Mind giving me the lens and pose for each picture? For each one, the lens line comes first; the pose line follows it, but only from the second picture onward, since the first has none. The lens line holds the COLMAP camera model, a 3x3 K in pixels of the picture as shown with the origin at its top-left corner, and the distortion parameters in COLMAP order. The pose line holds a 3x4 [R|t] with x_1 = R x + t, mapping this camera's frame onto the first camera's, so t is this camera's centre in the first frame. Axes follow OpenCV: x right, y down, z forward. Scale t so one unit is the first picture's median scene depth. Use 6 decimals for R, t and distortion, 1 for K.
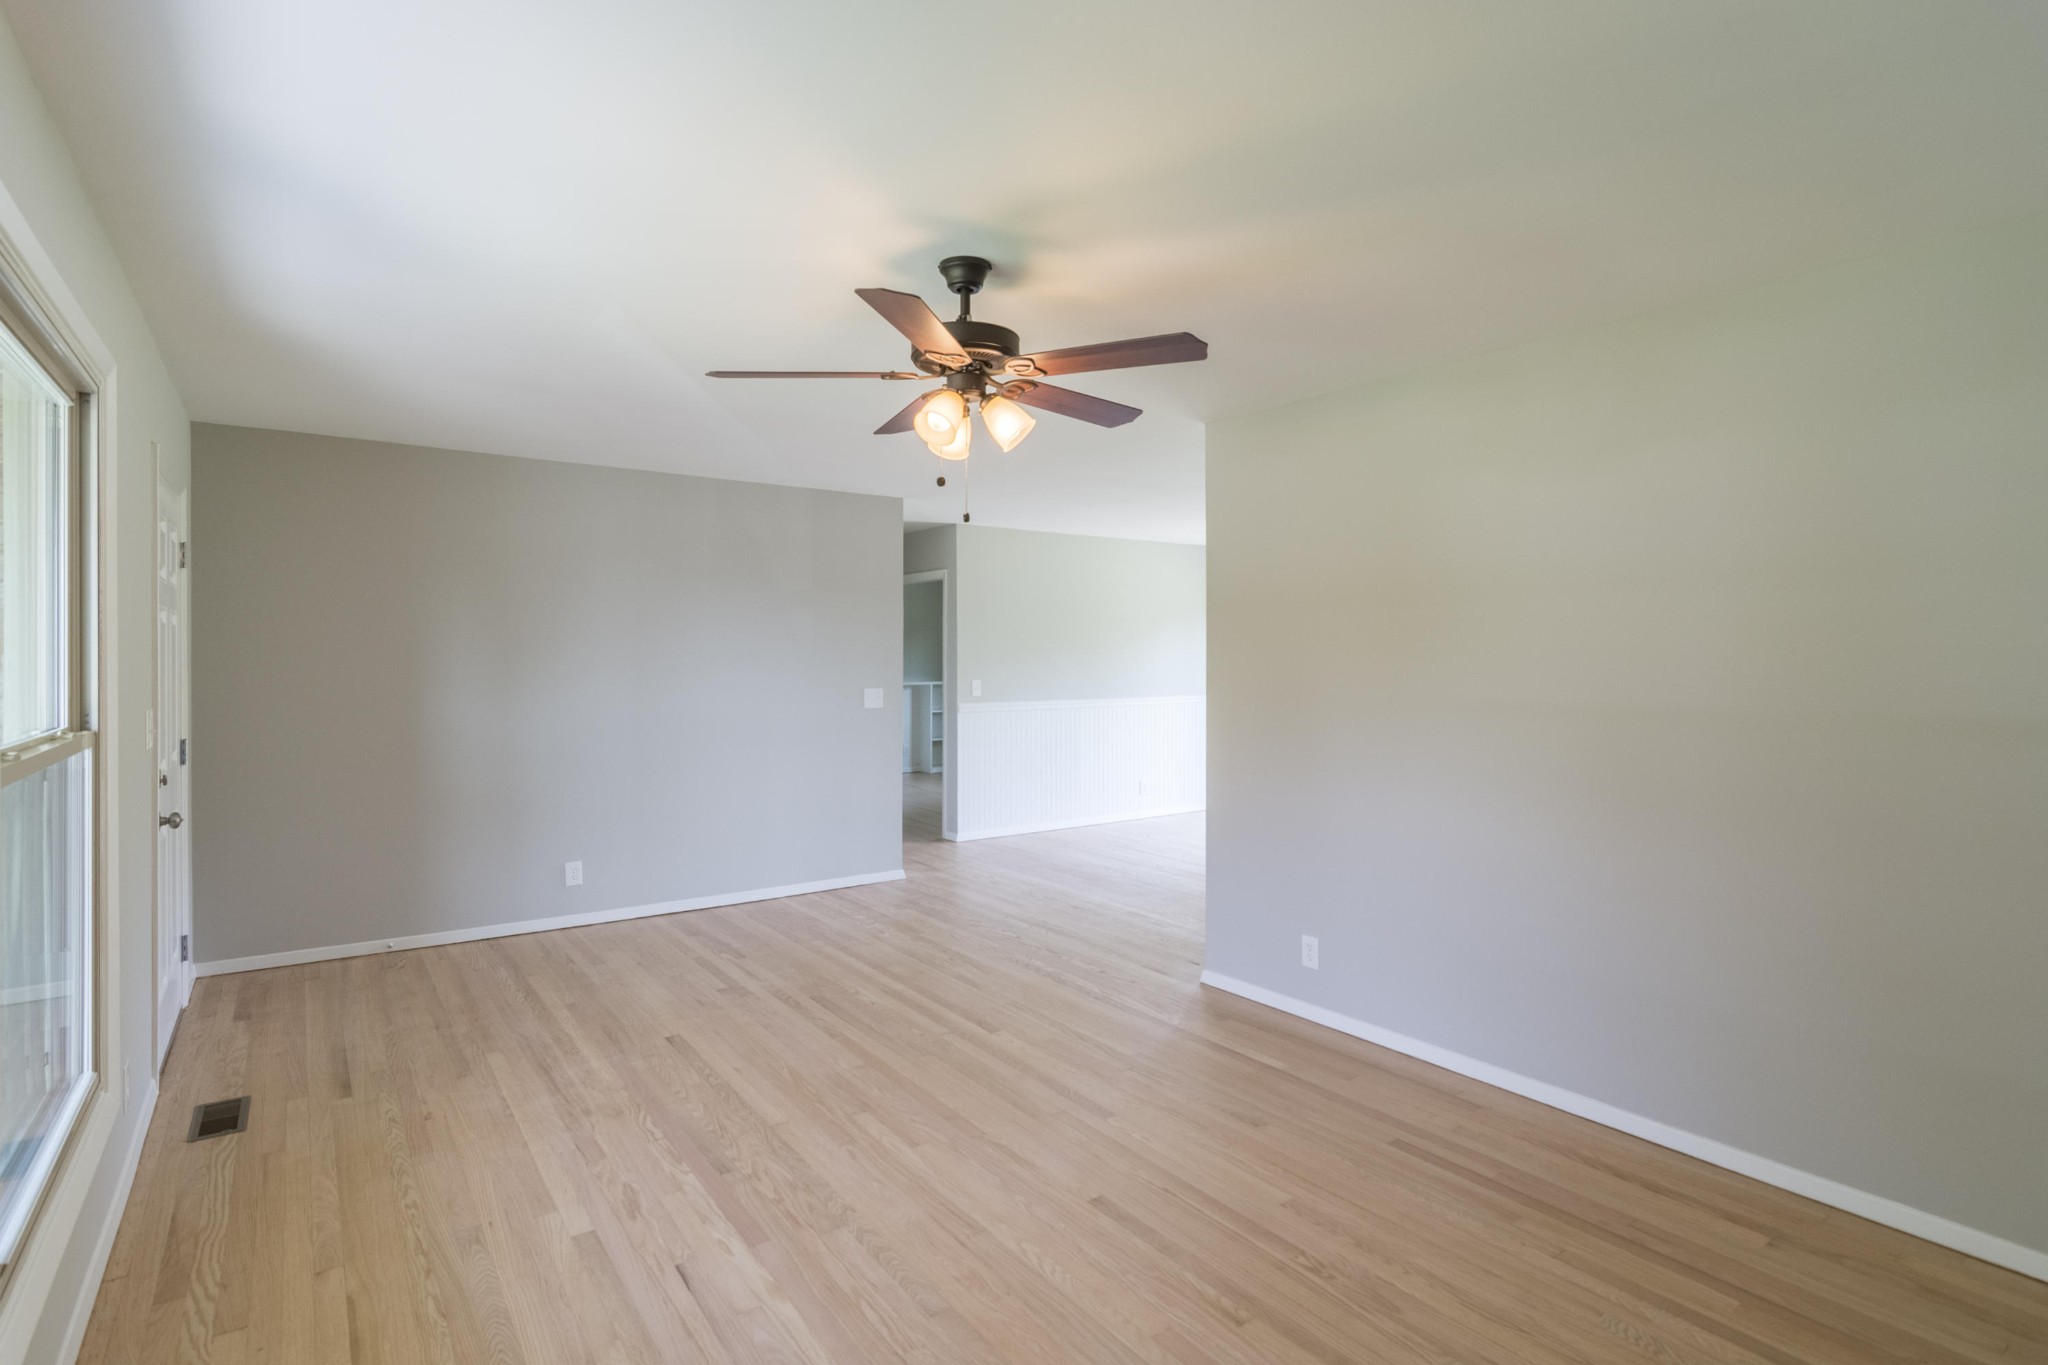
lens RADIAL K [[1013.7, 0, 1015.8], [0, 1013.7, 669.6], [0, 0, 1]] dist [-0.008974, 0.004656]
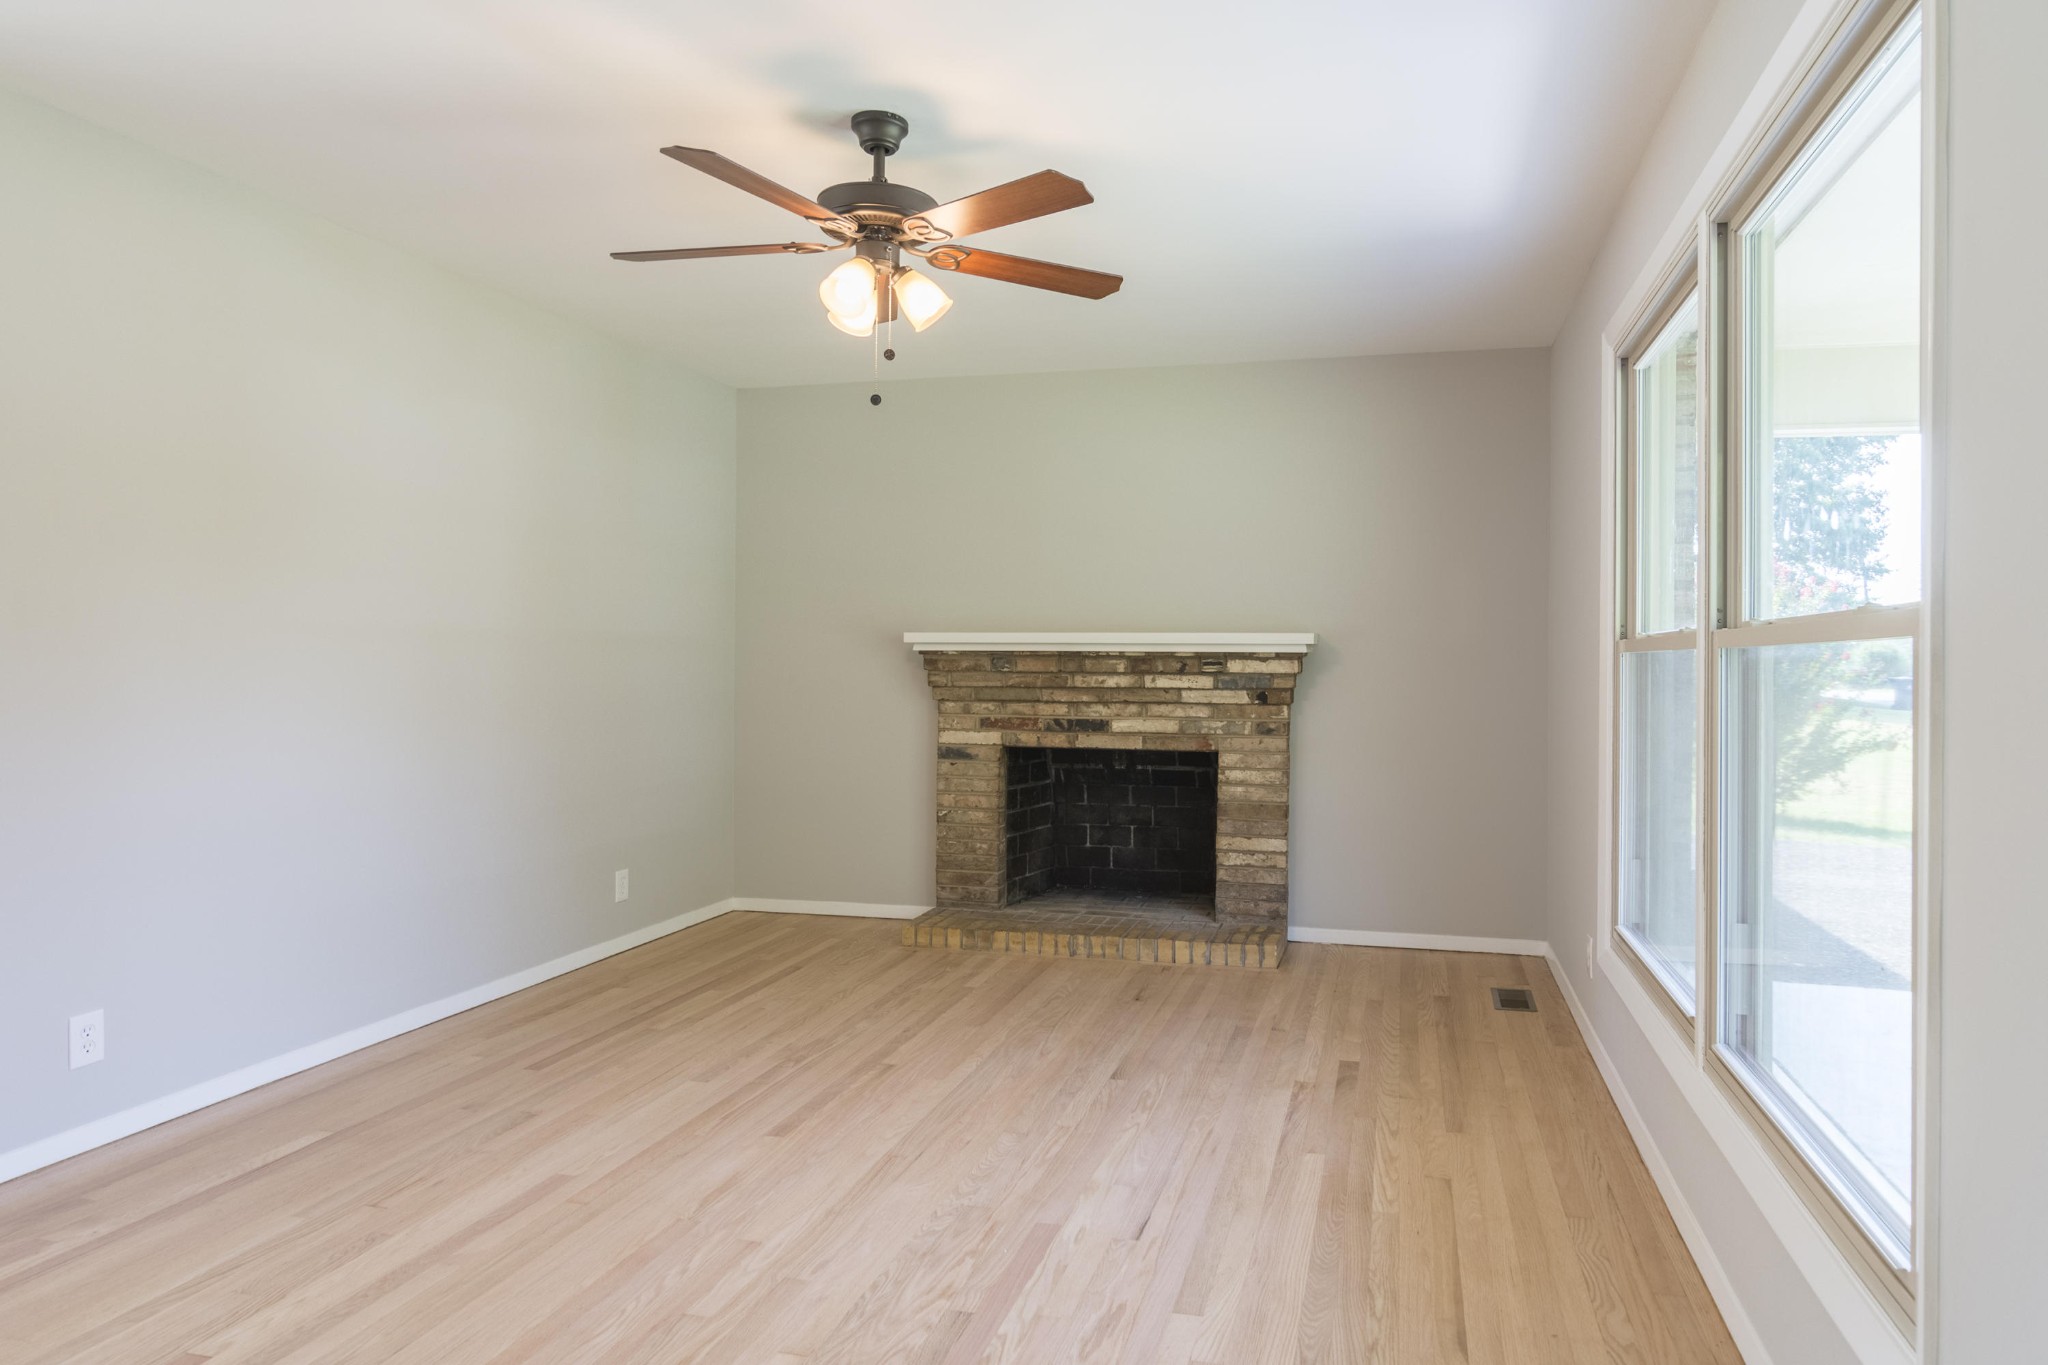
lens RADIAL K [[1260.9, 0, 1120.2], [0, 1260.9, 658.2], [0, 0, 1]] dist [-0.003875, 0.000685]
pose [[-0.668674, -0.002284, 0.743552, -0.795321], [0.004009, 0.999970, 0.006677, 0.057798], [-0.743545, 0.007446, -0.668644, 1.217944]]
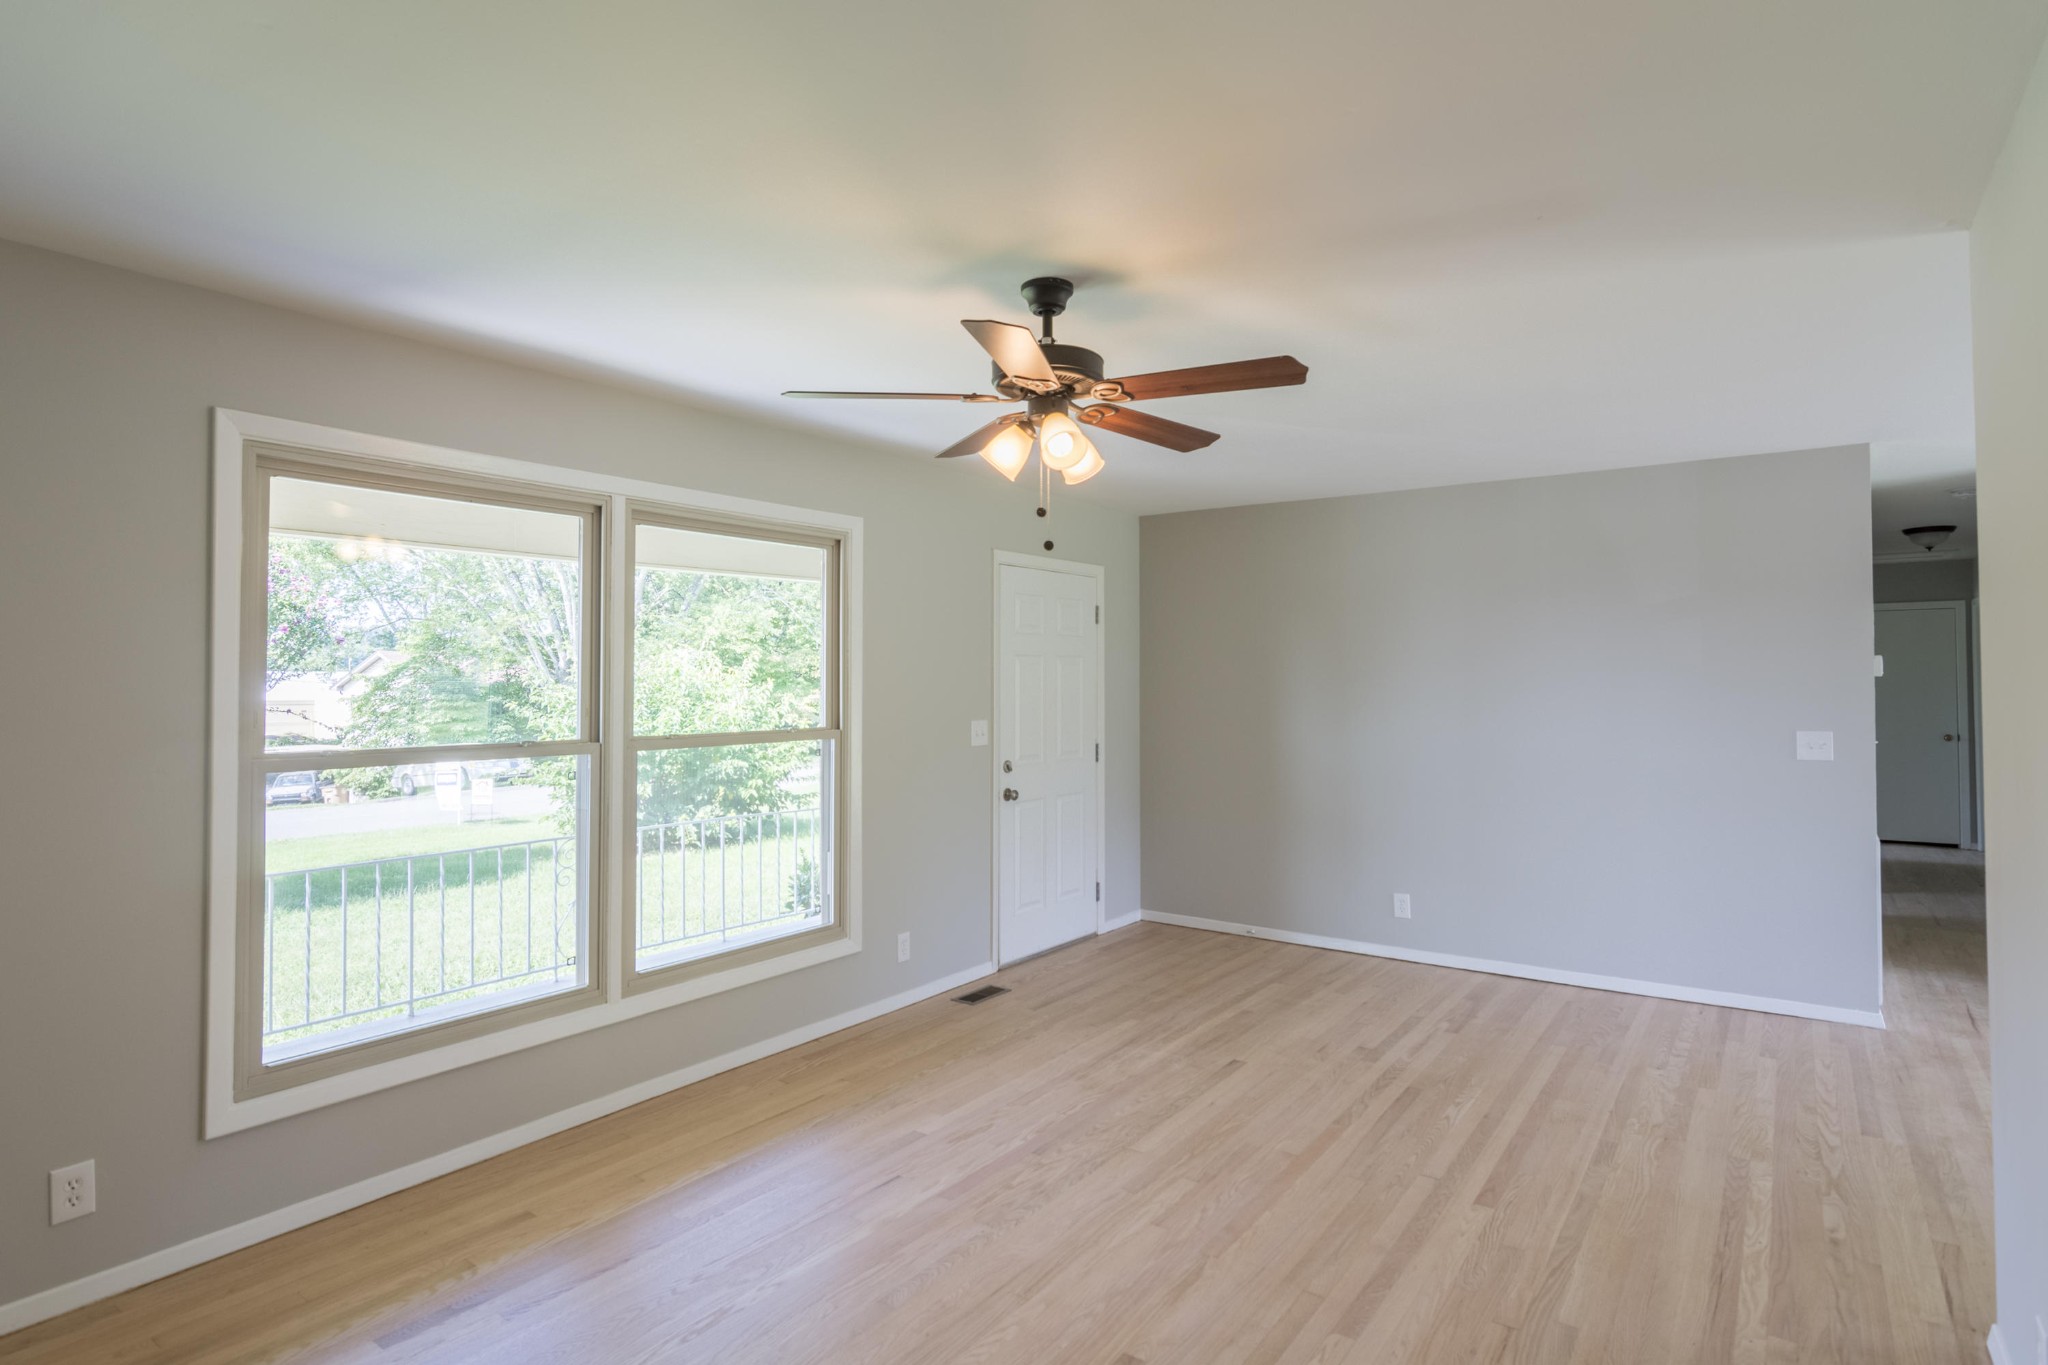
lens RADIAL K [[1066.0, 0, 1024.6], [0, 1066.0, 667.7], [0, 0, 1]] dist [-0.010596, 0.000421]
pose [[0.323905, -0.014470, -0.945979, 0.684058], [-0.008877, 0.999793, -0.018332, -0.012764], [0.946048, 0.014335, 0.323710, 0.499848]]
